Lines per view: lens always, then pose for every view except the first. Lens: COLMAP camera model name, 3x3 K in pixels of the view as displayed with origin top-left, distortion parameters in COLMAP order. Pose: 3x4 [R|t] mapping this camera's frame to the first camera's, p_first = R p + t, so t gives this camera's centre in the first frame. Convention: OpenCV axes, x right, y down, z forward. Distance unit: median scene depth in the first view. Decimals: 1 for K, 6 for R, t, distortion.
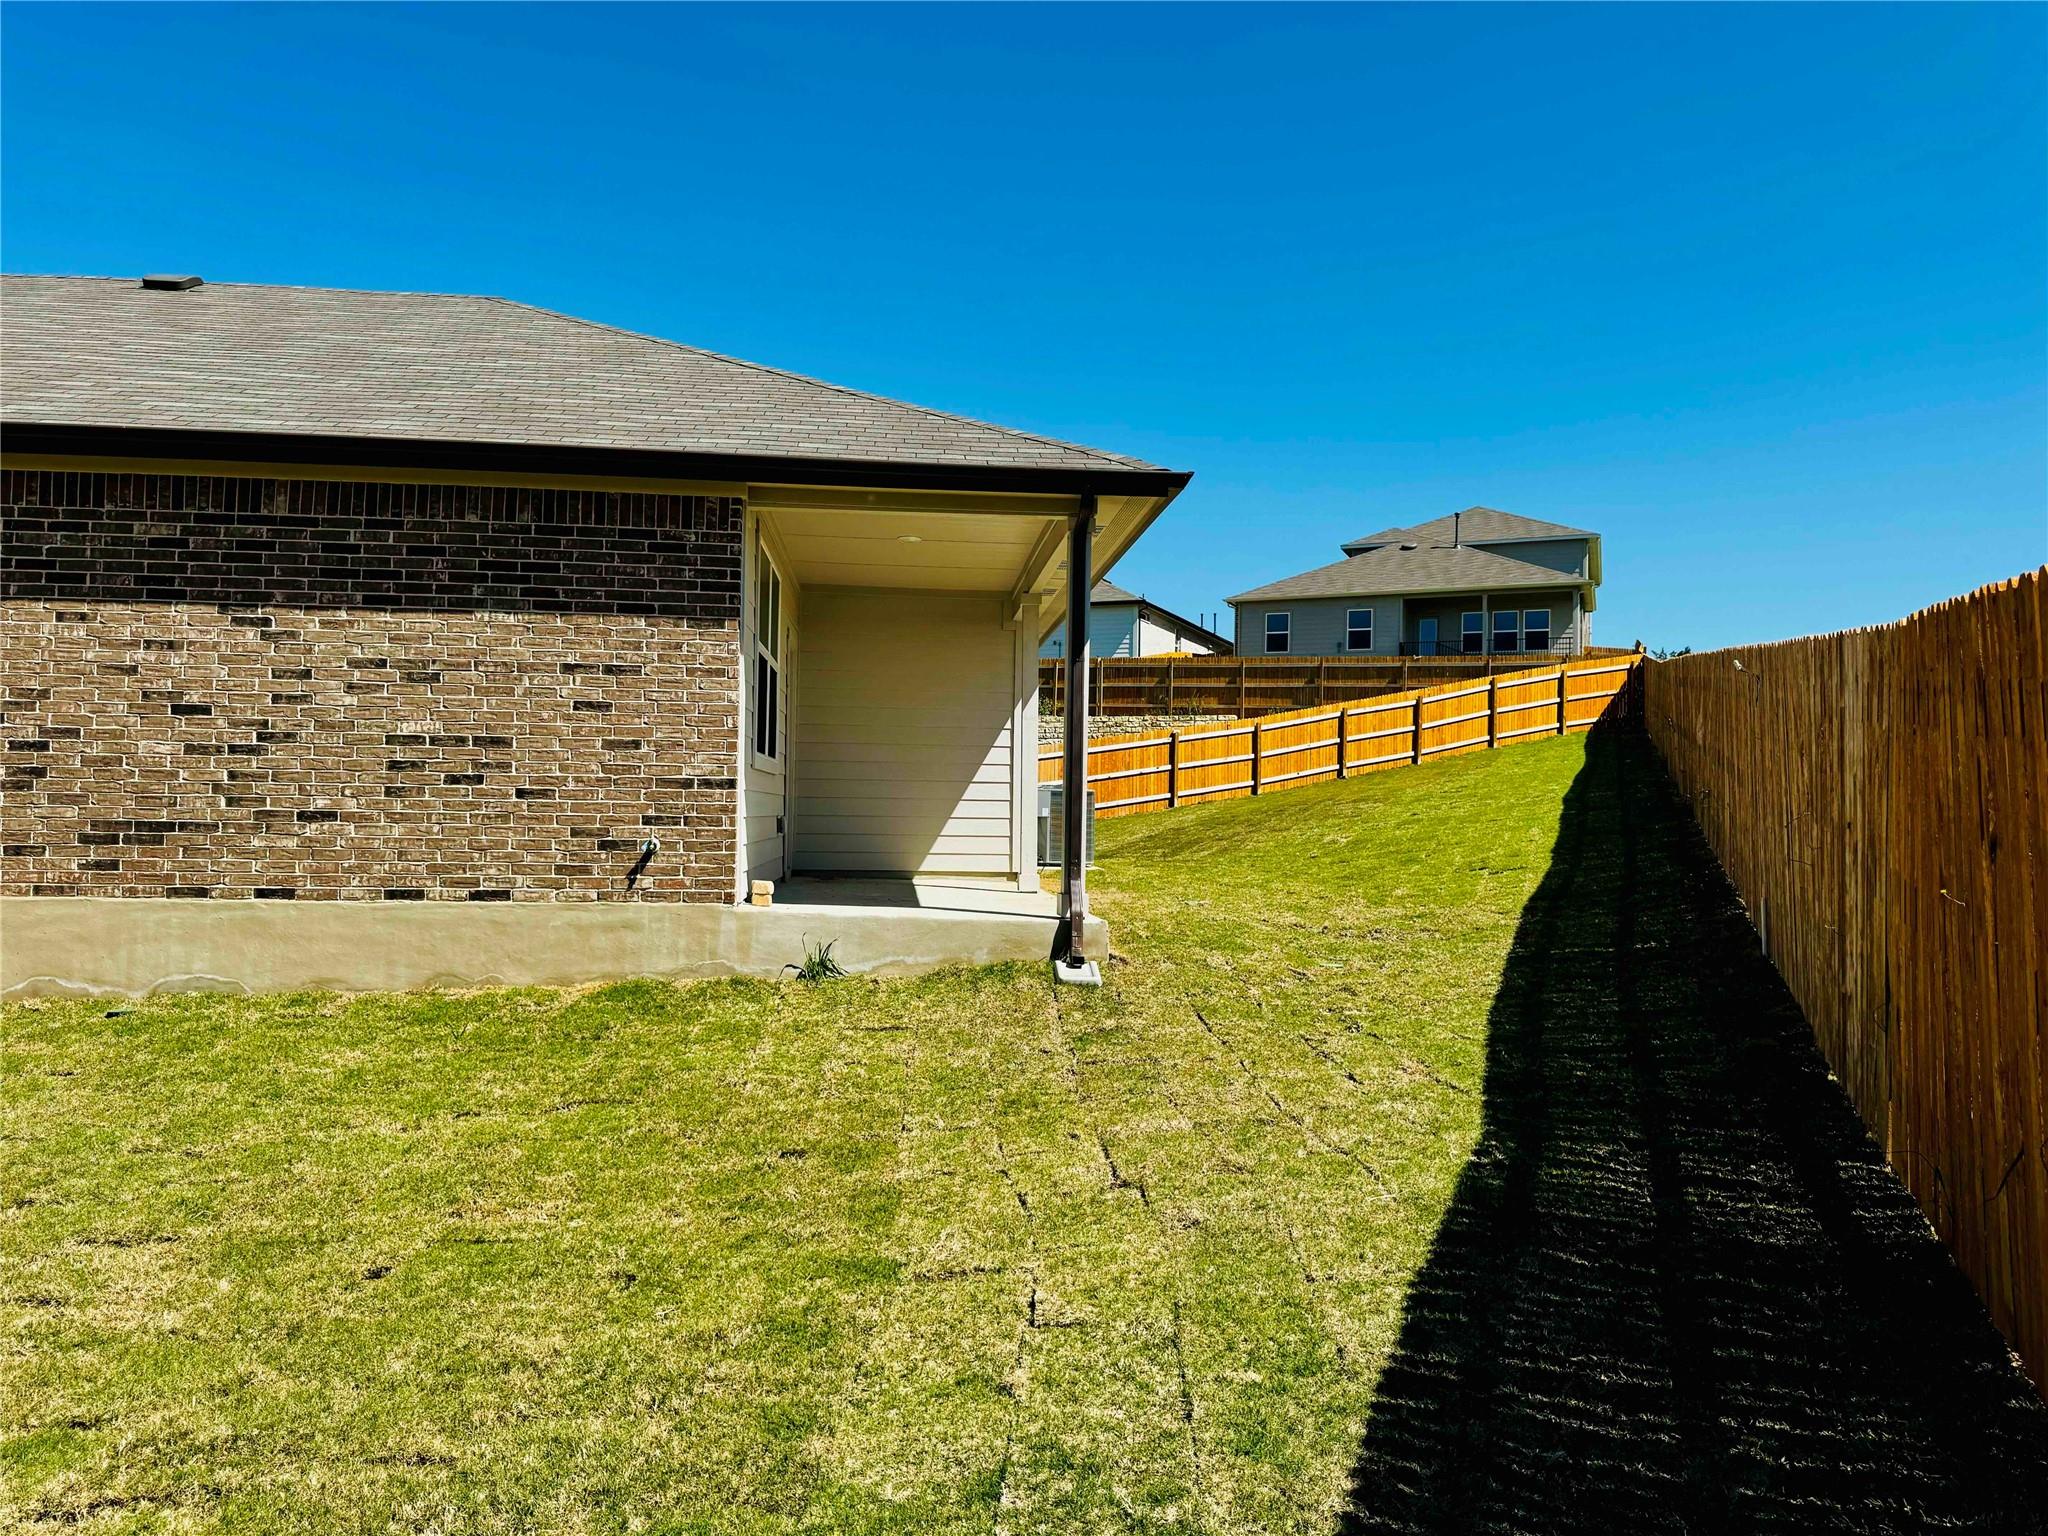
lens RADIAL K [[1425.5, 0, 1014.9], [0, 1425.5, 770.1], [0, 0, 1]] dist [0.120428, -0.189978]
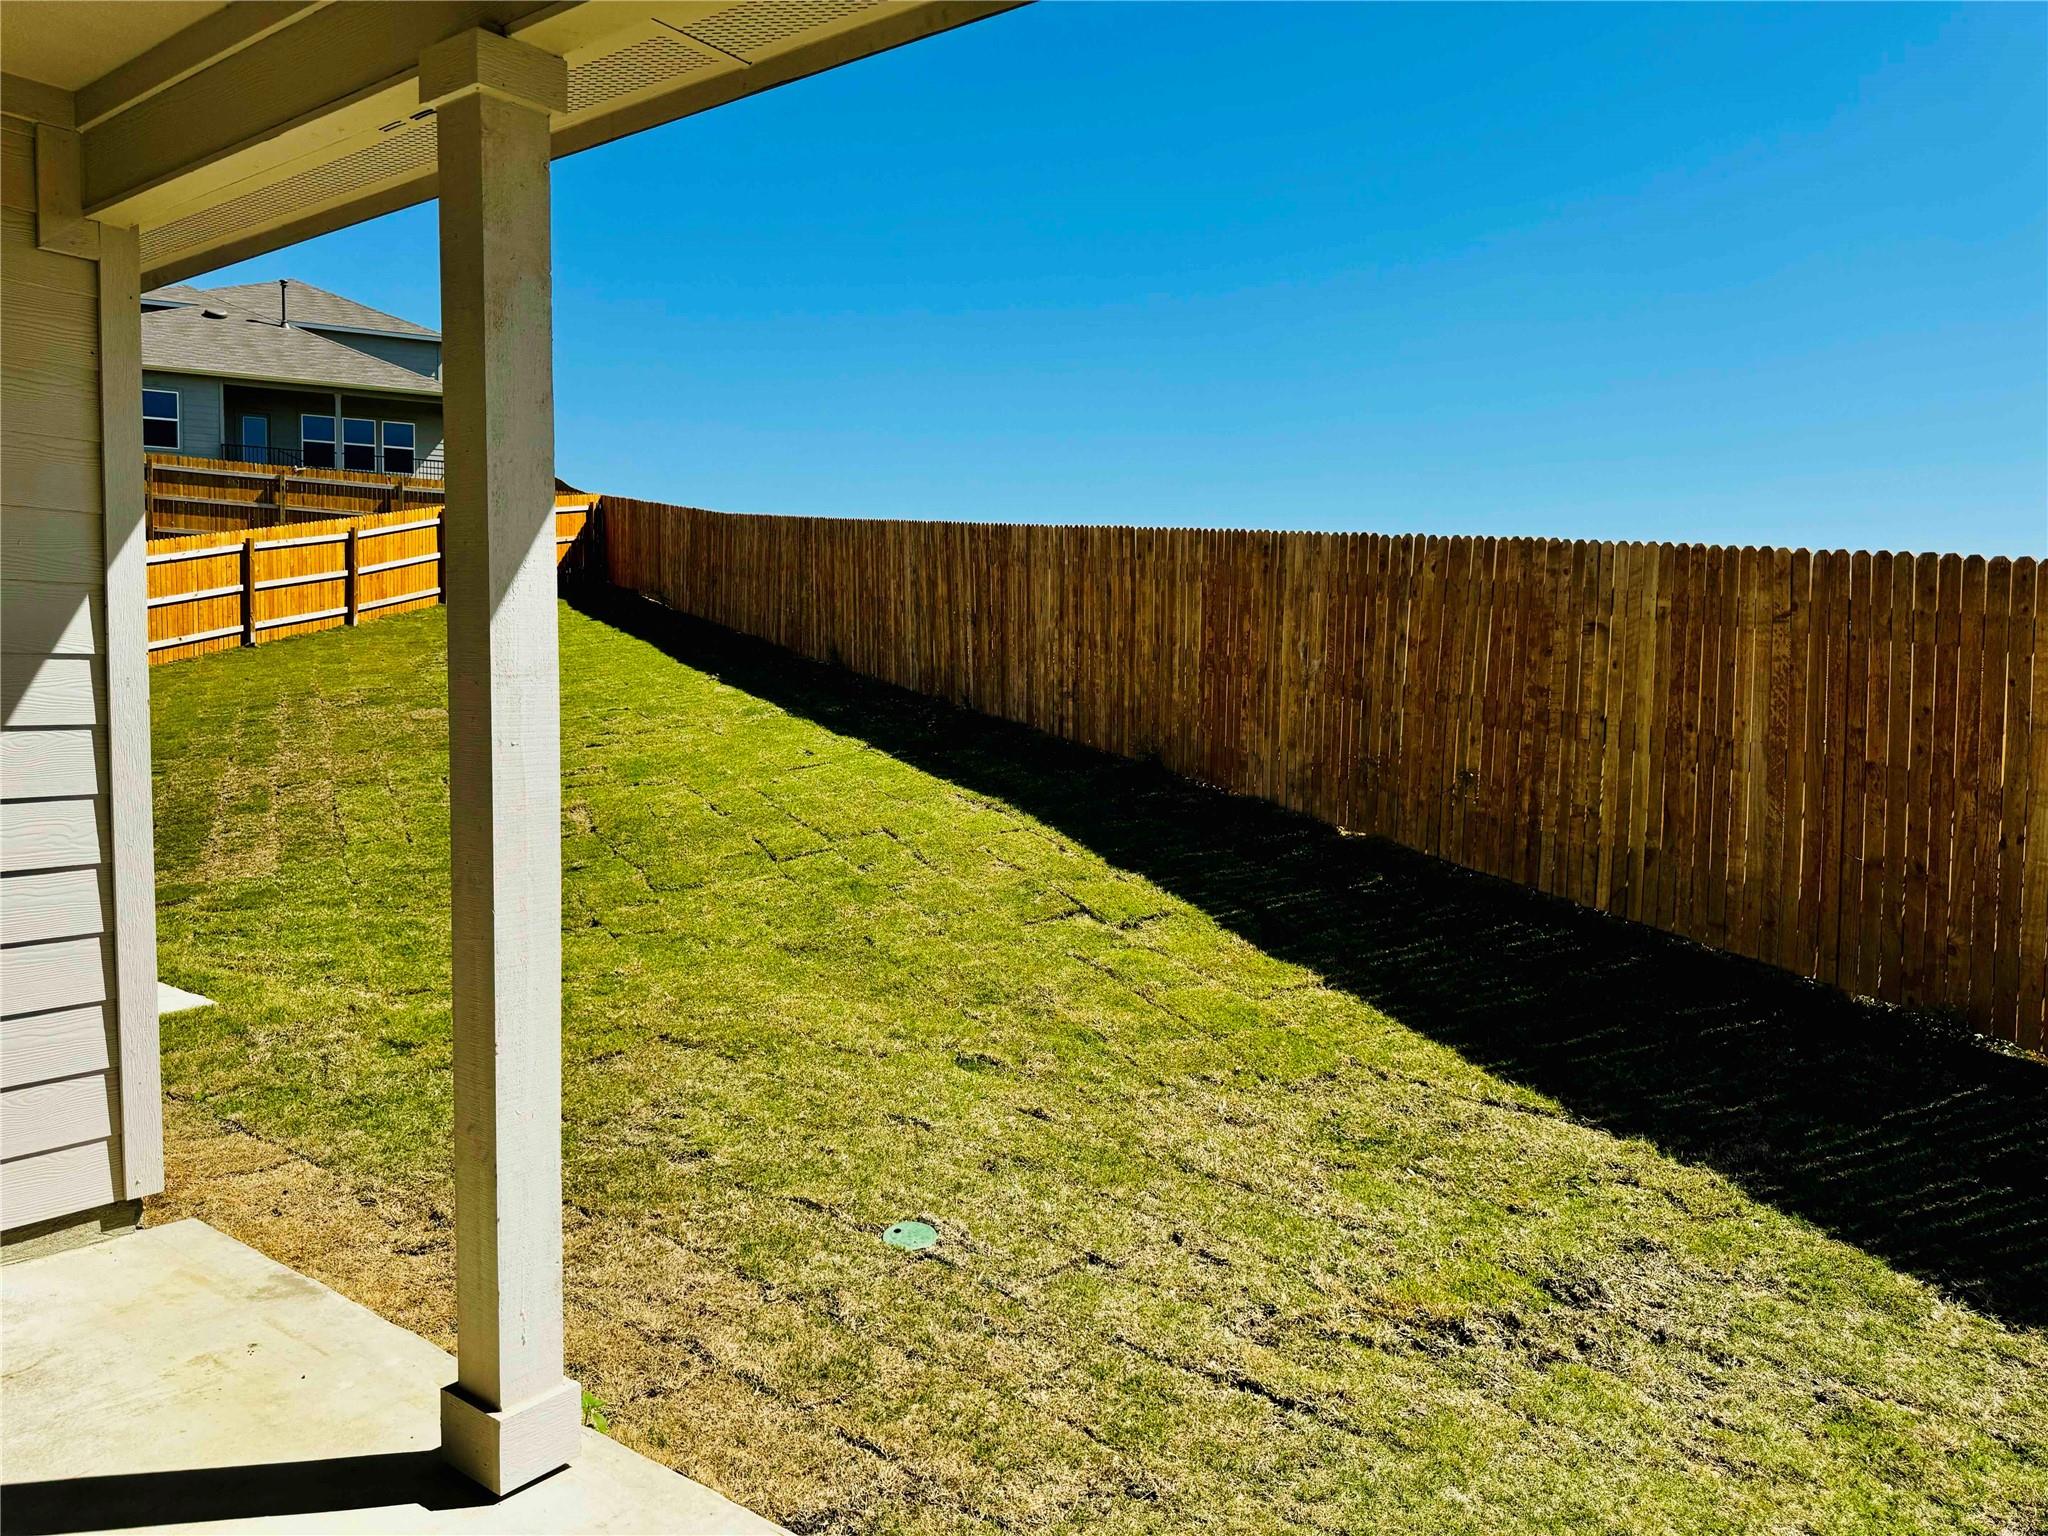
lens RADIAL K [[1425.5, 0, 1014.9], [0, 1425.5, 770.1], [0, 0, 1]] dist [0.120428, -0.189978]
pose [[0.667857, -0.055700, 0.742202, -0.032521], [-0.030654, 0.994291, 0.102202, -0.014958], [-0.743658, -0.091007, 0.662337, 0.261203]]
